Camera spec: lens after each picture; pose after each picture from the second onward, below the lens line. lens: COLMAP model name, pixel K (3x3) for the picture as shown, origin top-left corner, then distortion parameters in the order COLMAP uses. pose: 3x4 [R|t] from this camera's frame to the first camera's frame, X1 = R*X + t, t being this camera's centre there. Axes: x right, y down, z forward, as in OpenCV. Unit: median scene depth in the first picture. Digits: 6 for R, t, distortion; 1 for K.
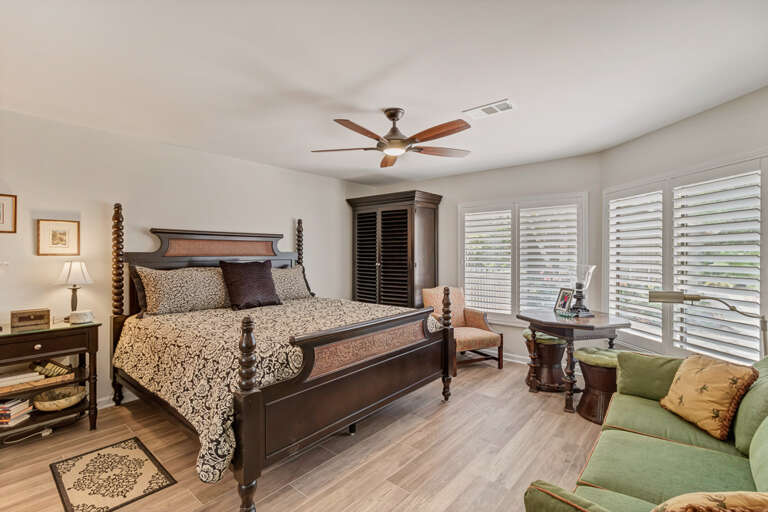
lens RADIAL K [[346.6, 0, 379.9], [0, 346.6, 256.5], [0, 0, 1]] dist [-0.005668, -0.000762]
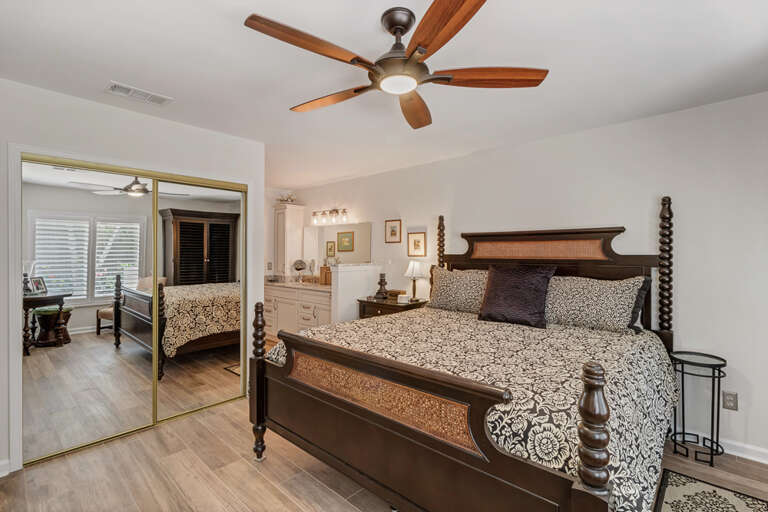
lens RADIAL K [[369.4, 0, 379.8], [0, 369.4, 249.9], [0, 0, 1]] dist [0.006765, 0.000226]
pose [[-0.047252, -0.007910, -0.998852, 0.582136], [-0.012413, 0.999896, -0.007331, -0.016926], [0.998806, 0.012053, -0.047345, 0.846853]]
